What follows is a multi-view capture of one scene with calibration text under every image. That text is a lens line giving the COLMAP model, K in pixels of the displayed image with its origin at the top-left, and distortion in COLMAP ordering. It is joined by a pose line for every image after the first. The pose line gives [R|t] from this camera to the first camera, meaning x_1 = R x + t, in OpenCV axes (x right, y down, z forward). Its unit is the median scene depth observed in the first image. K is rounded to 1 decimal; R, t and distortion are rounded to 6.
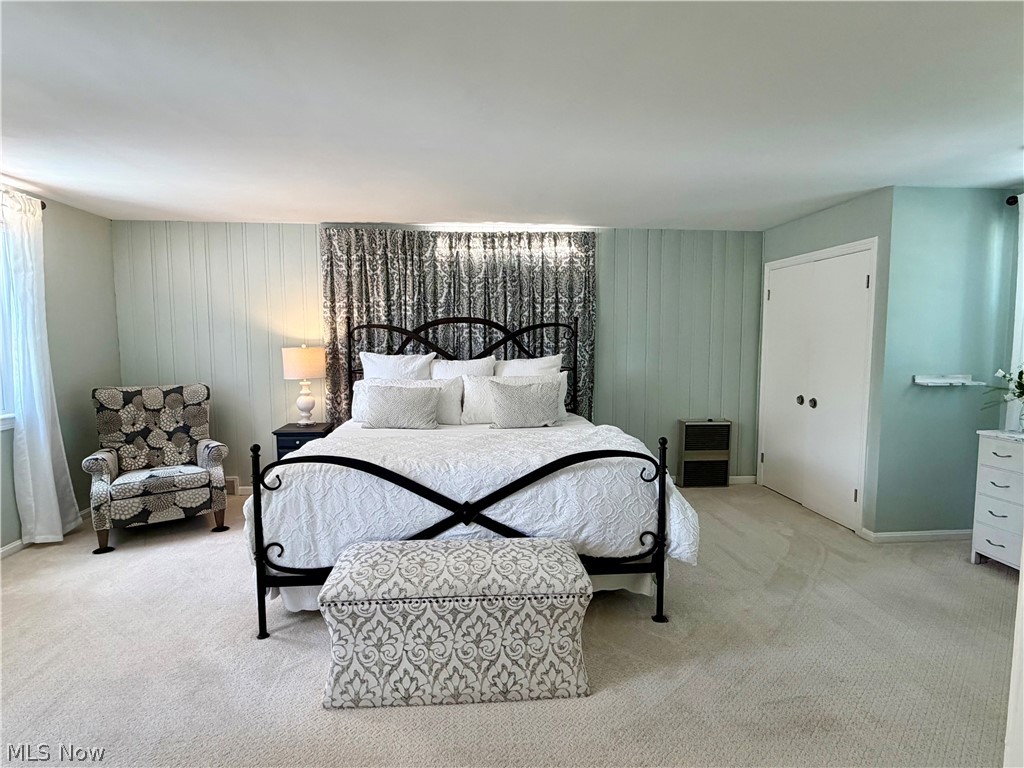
lens RADIAL K [[535.3, 0, 512.0], [0, 535.3, 384.0], [0, 0, 1]] dist [-0.000683, -0.000100]
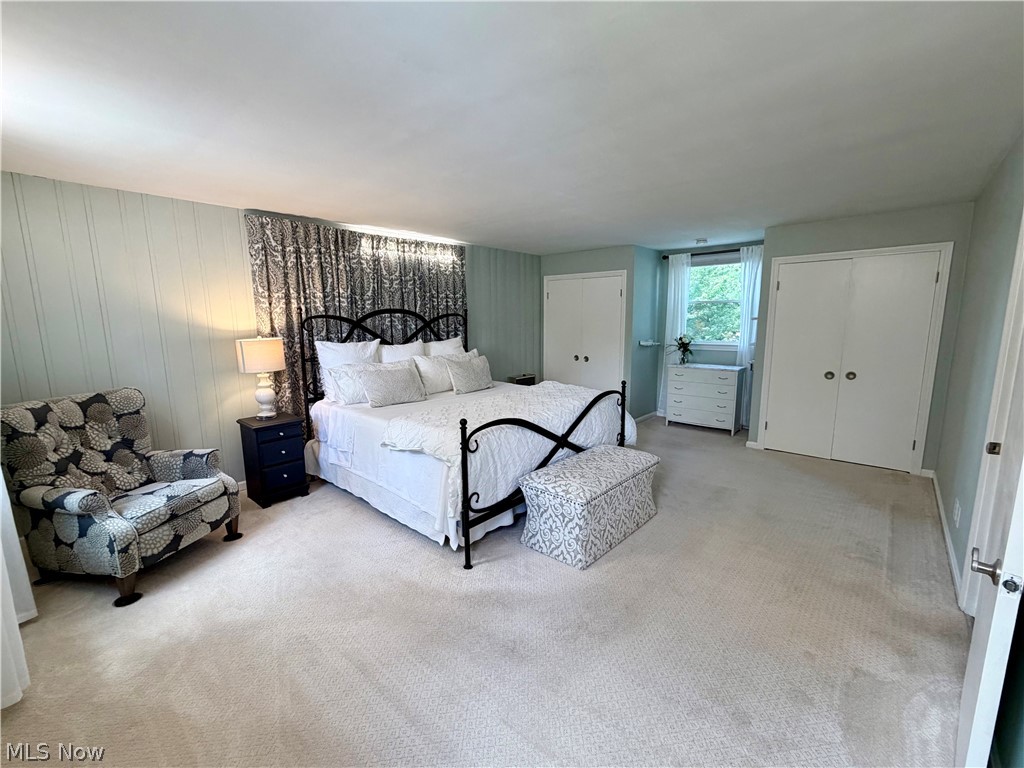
lens RADIAL K [[433.4, 0, 512.0], [0, 433.4, 384.0], [0, 0, 1]] dist [0.000983, 0.000007]
pose [[0.730705, -0.110077, 0.673761, -0.563180], [0.065036, 0.993651, 0.091807, -0.028061], [-0.679589, -0.023265, 0.733224, 0.097210]]
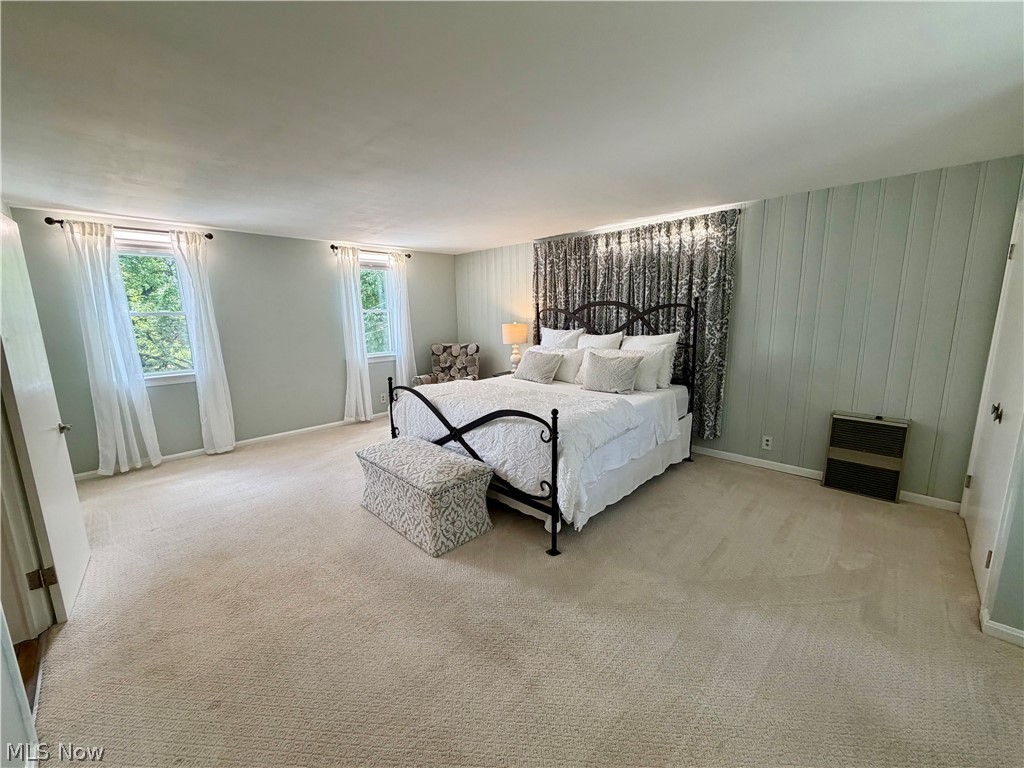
lens RADIAL K [[407.5, 0, 512.0], [0, 407.5, 384.0], [0, 0, 1]] dist [-0.002987, 0.000388]
pose [[0.648618, 0.122551, -0.751183, 0.508038], [-0.047003, 0.991518, 0.121174, -0.035247], [0.759662, -0.043288, 0.648876, 0.188826]]
